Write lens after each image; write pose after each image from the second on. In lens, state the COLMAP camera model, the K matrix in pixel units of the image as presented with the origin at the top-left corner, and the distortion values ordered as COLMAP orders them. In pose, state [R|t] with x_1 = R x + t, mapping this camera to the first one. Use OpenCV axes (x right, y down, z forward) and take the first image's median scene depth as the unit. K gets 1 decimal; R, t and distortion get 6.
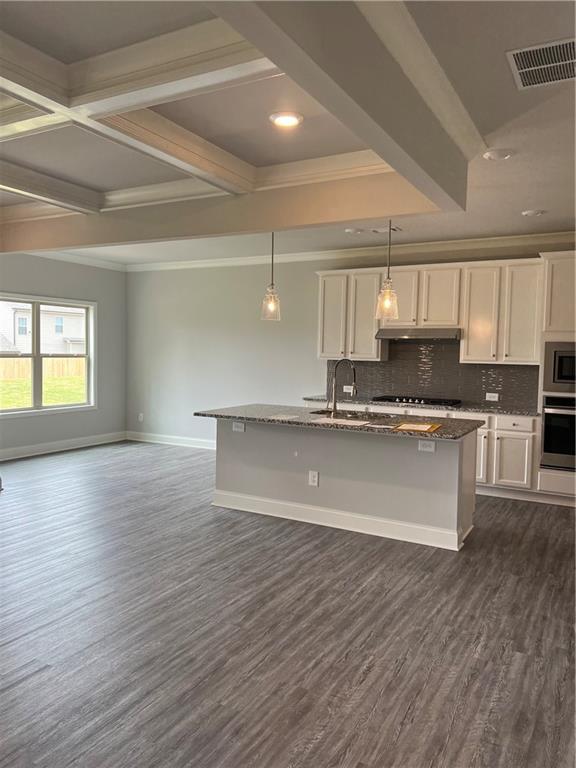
lens RADIAL K [[575.0, 0, 287.5], [0, 575.0, 372.0], [0, 0, 1]] dist [0.074288, -0.081526]
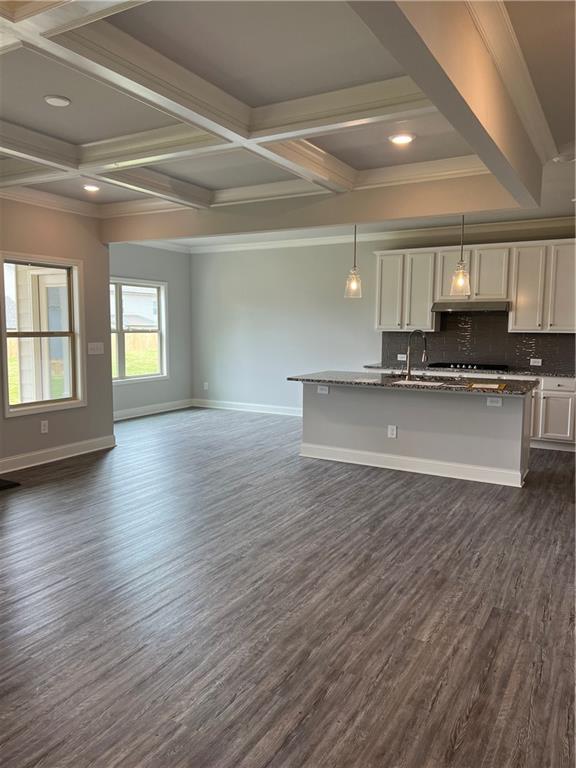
lens RADIAL K [[575.0, 0, 287.5], [0, 575.0, 372.0], [0, 0, 1]] dist [0.074288, -0.081526]
pose [[0.999842, -0.012246, -0.012848, -0.154703], [0.012825, 0.998857, 0.046035, 0.005366], [0.012269, -0.046193, 0.998857, -0.180660]]
